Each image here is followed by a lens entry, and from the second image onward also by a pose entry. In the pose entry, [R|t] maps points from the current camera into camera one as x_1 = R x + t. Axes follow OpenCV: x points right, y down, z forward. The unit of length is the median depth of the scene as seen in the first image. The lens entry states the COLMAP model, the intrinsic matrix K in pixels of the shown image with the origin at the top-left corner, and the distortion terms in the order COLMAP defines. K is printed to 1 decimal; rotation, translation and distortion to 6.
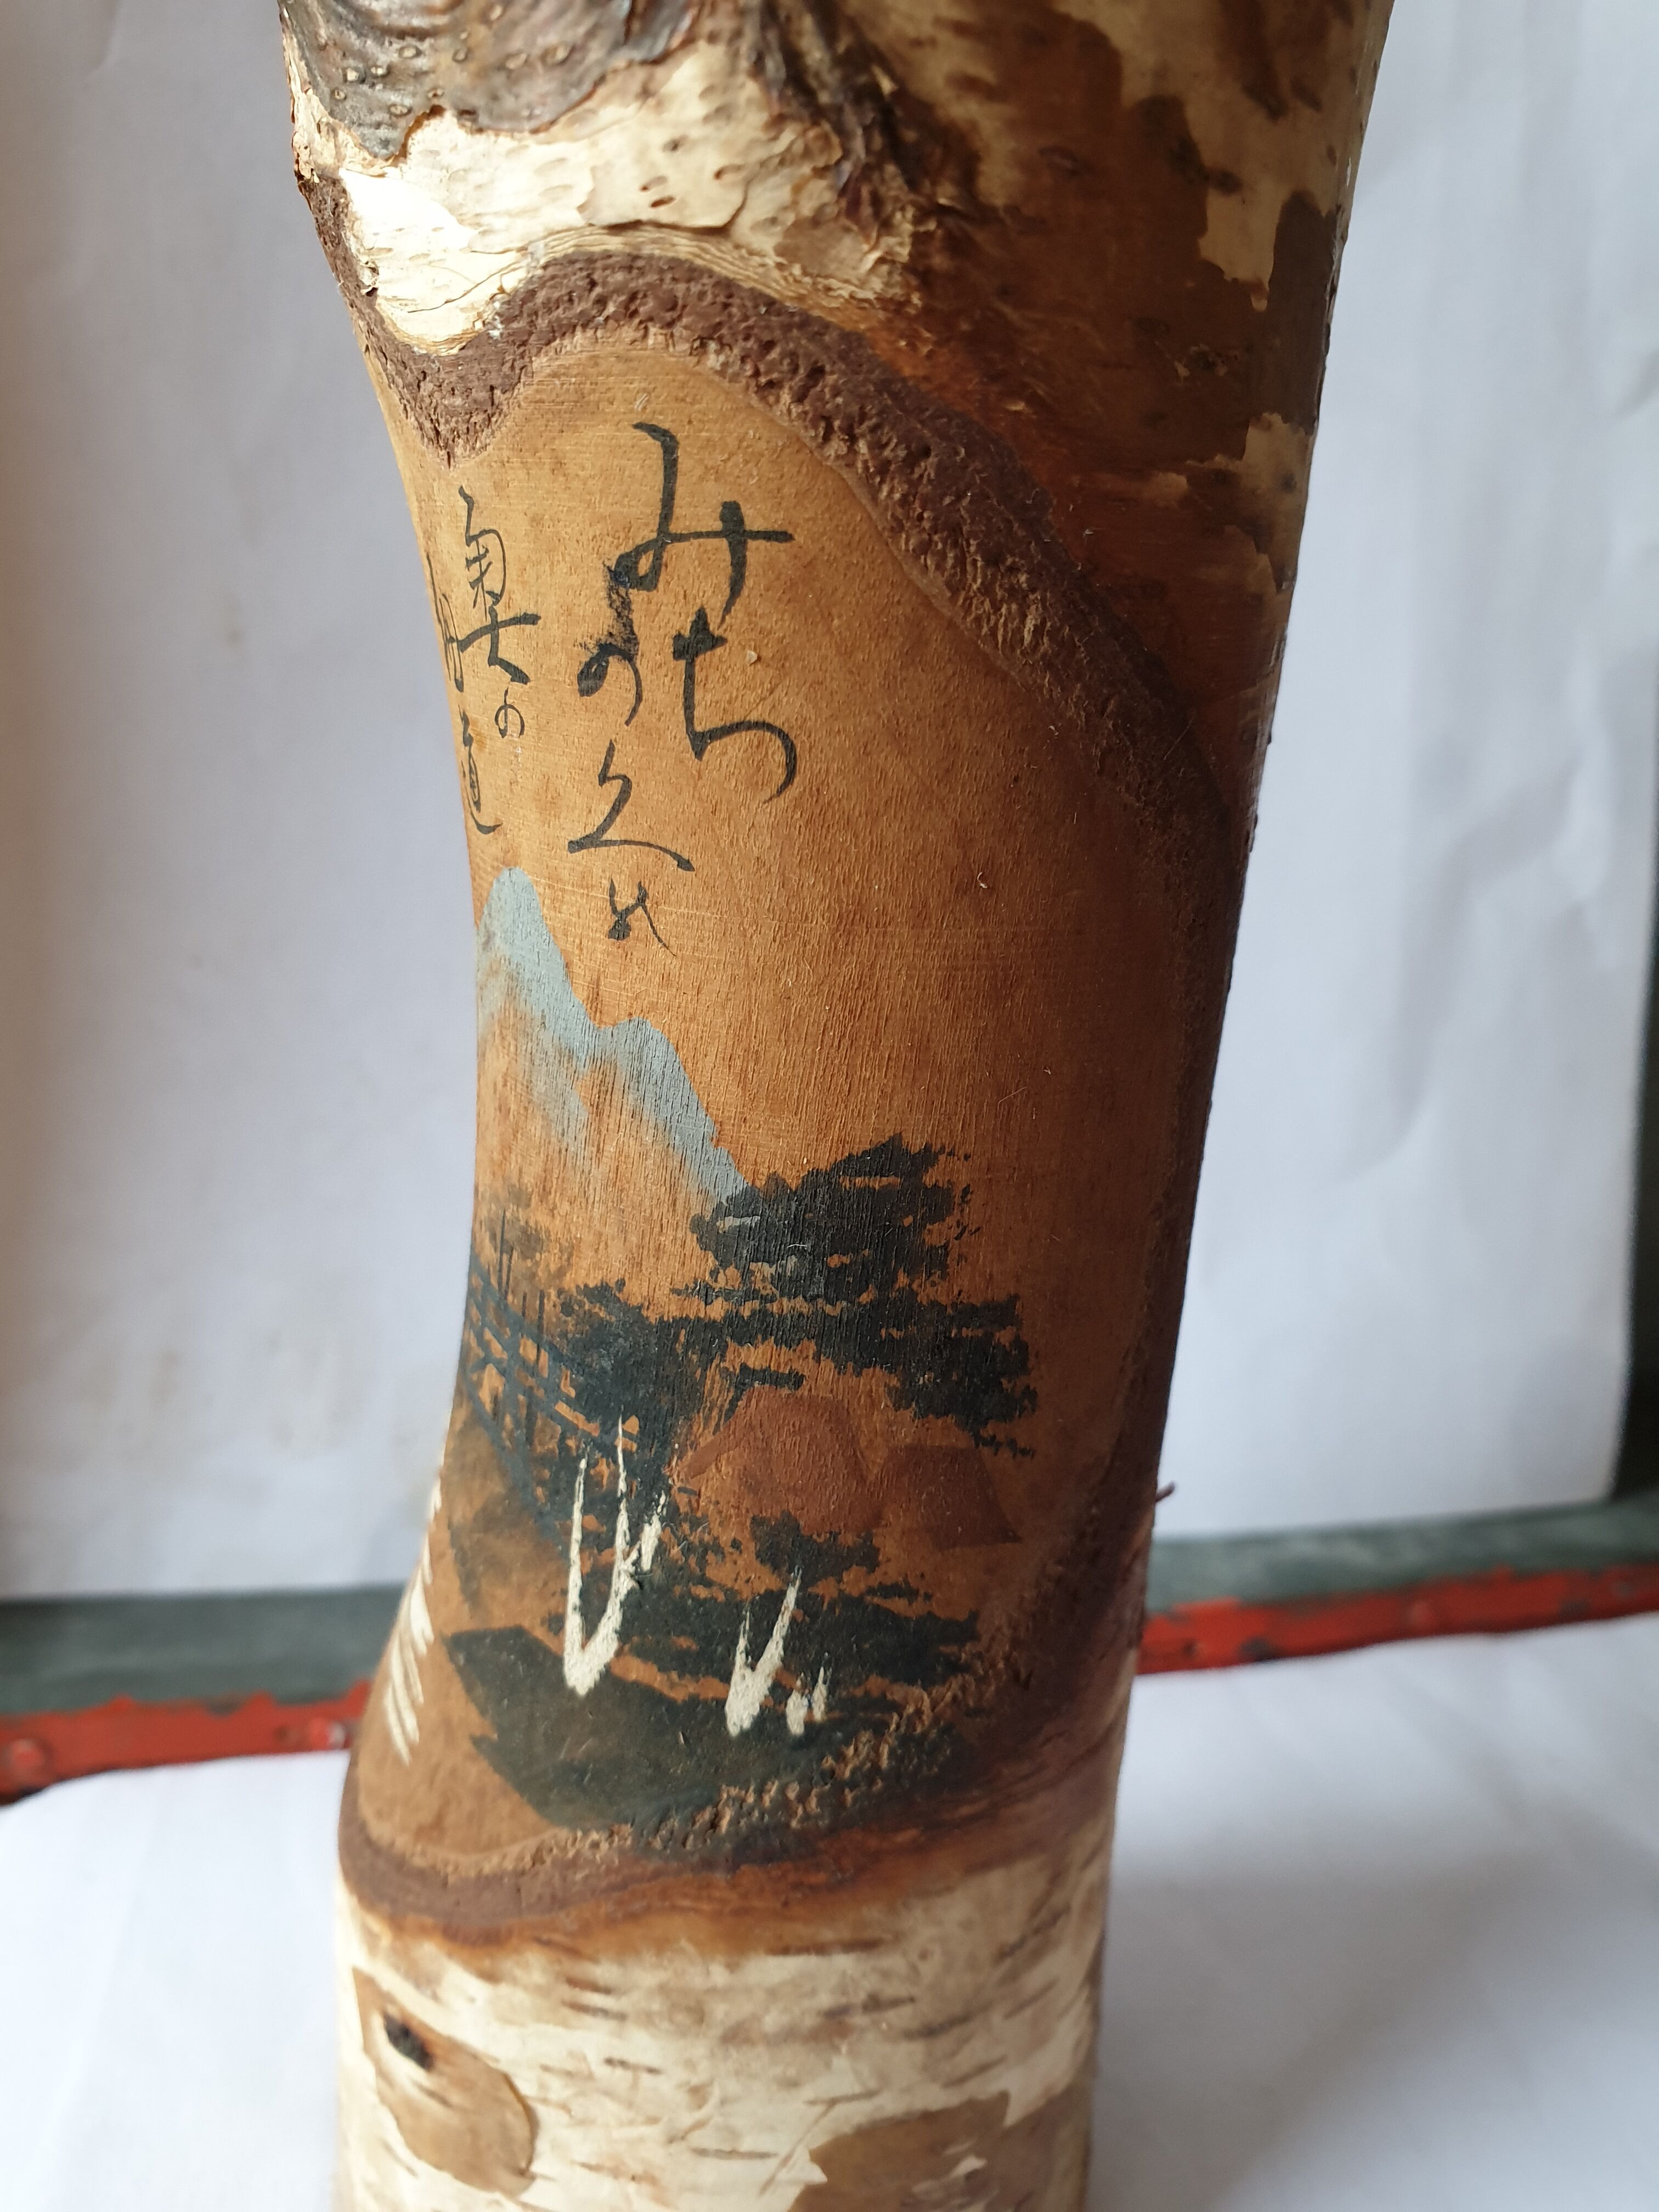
lens RADIAL K [[1674.5, 0, 829.5], [0, 1674.5, 1106.0], [0, 0, 1]] dist [0.010055, -0.003418]
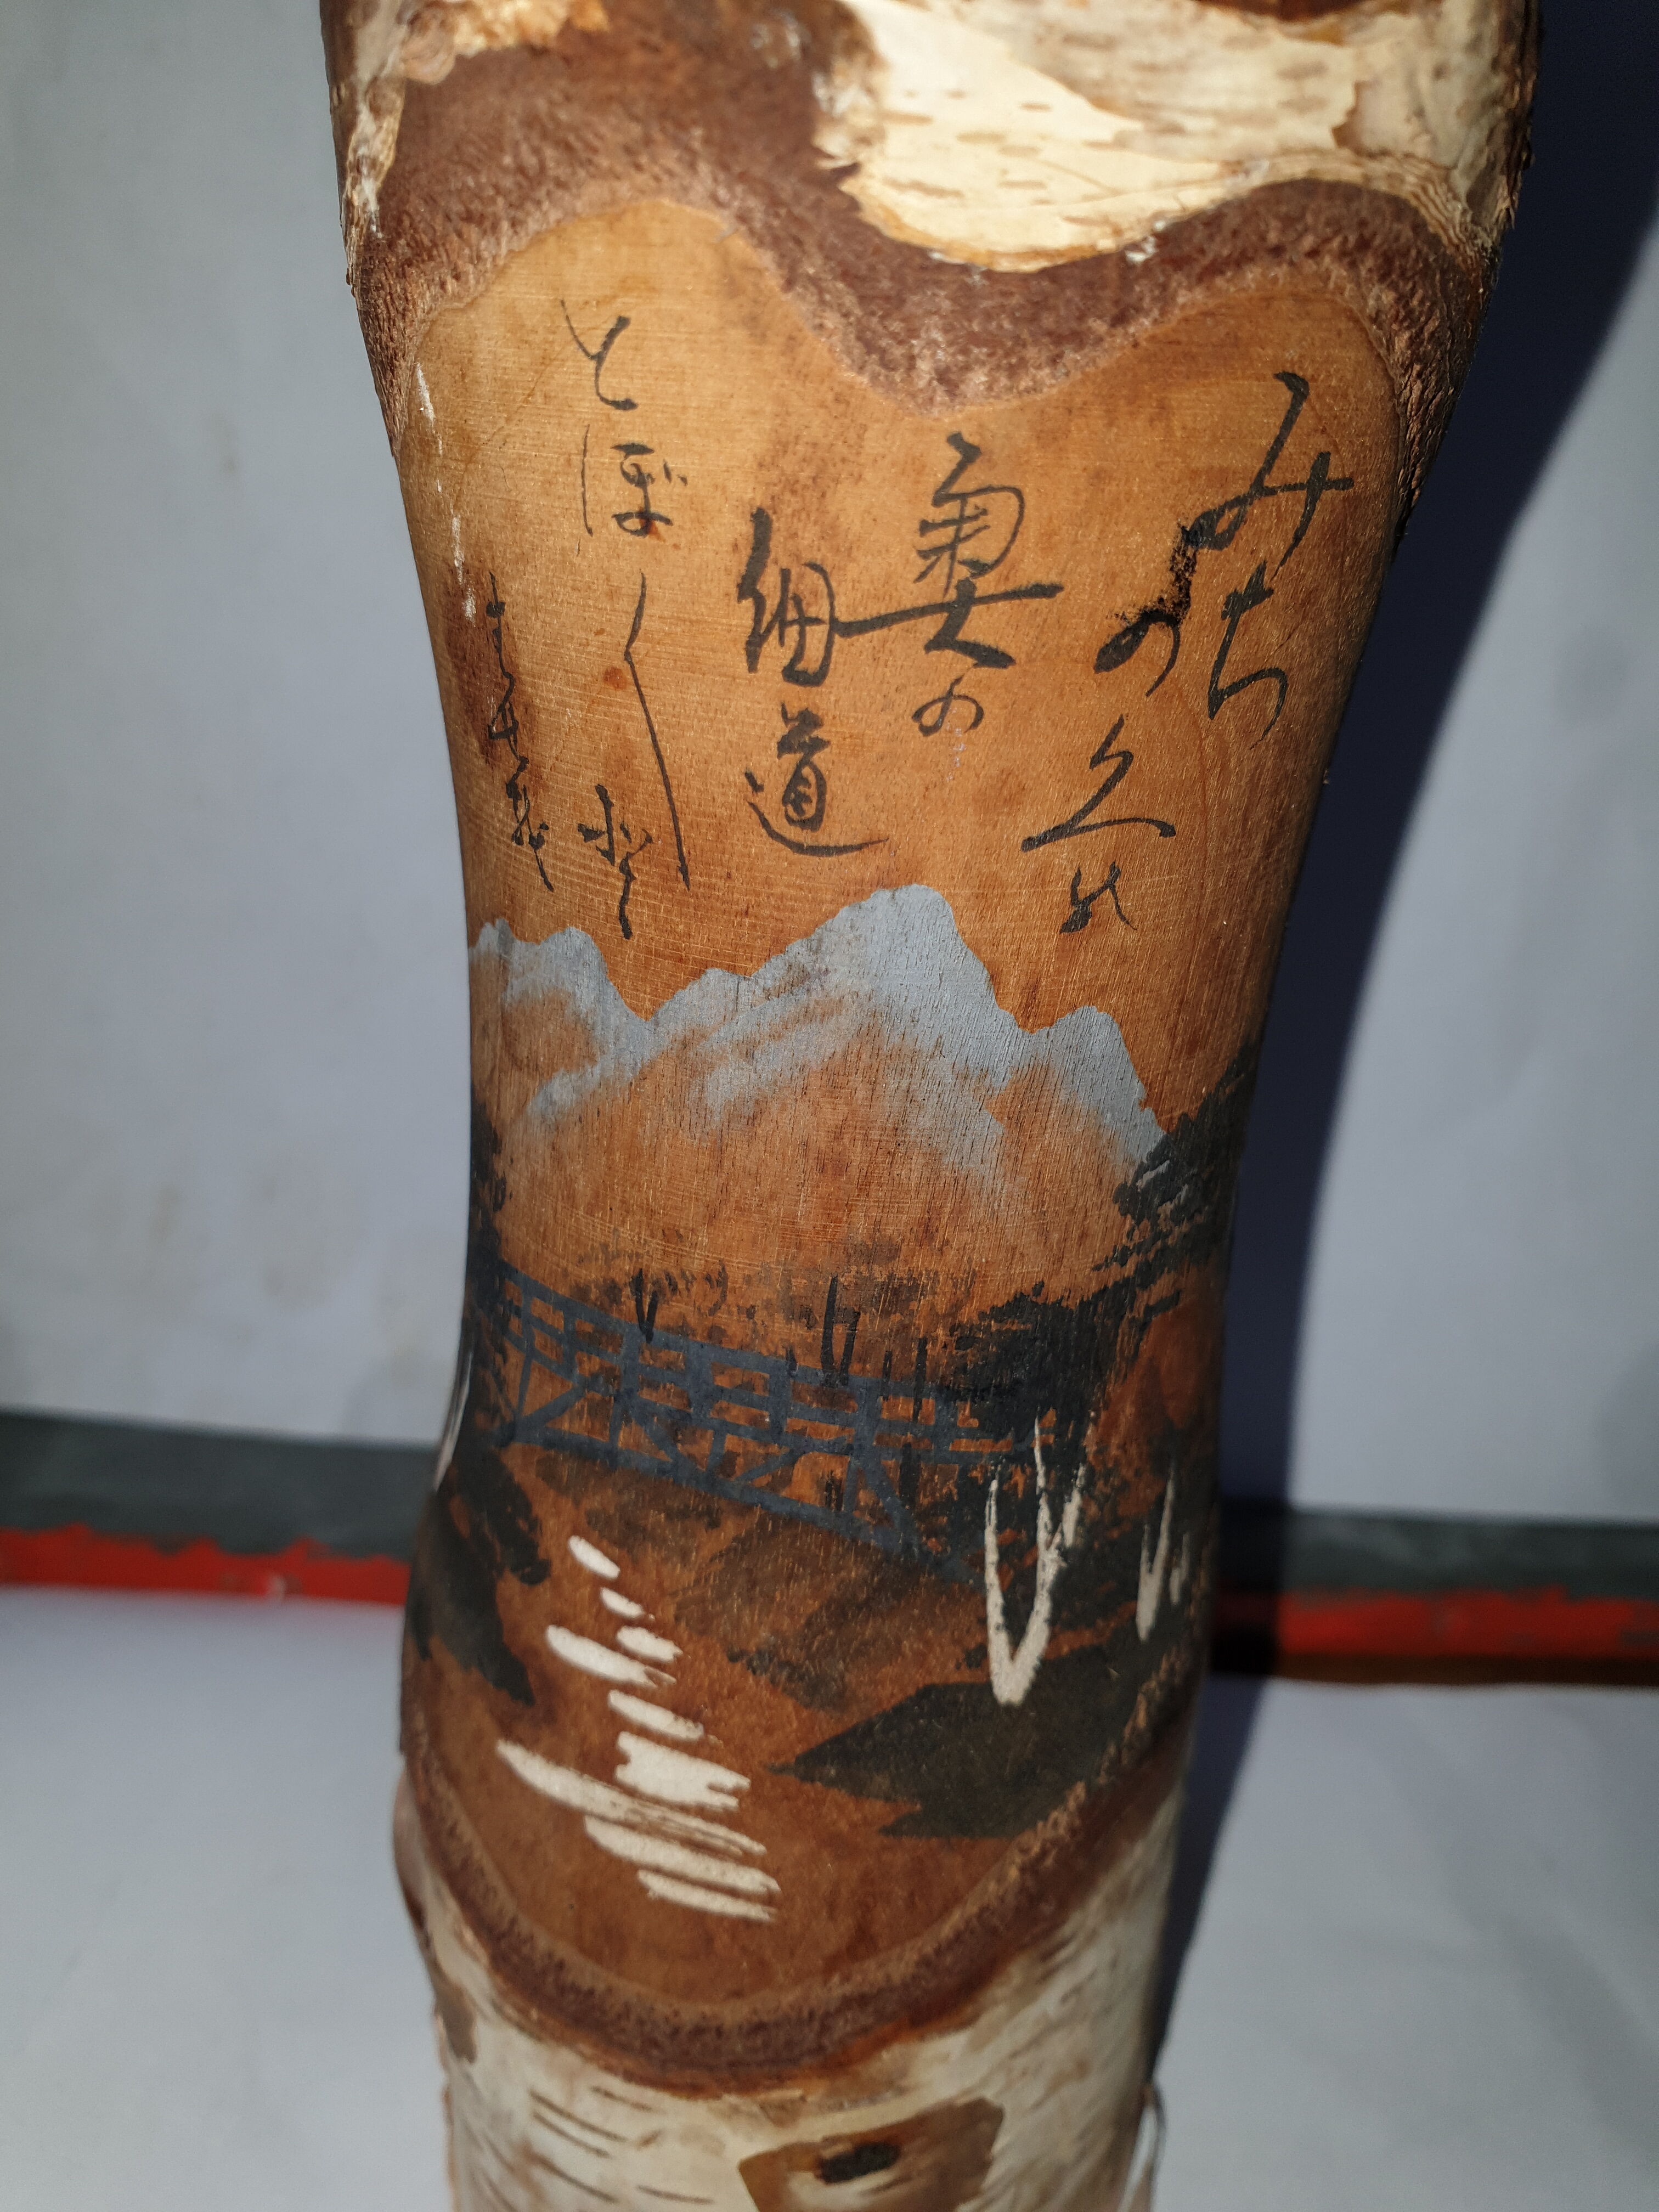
lens RADIAL K [[1627.3, 0, 829.5], [0, 1627.3, 1106.0], [0, 0, 1]] dist [-0.004705, 0.000882]
pose [[0.626502, -0.340196, 0.701258, -0.822296], [0.245999, 0.940036, 0.236257, -0.239570], [-0.739581, 0.024493, 0.672622, 0.477907]]
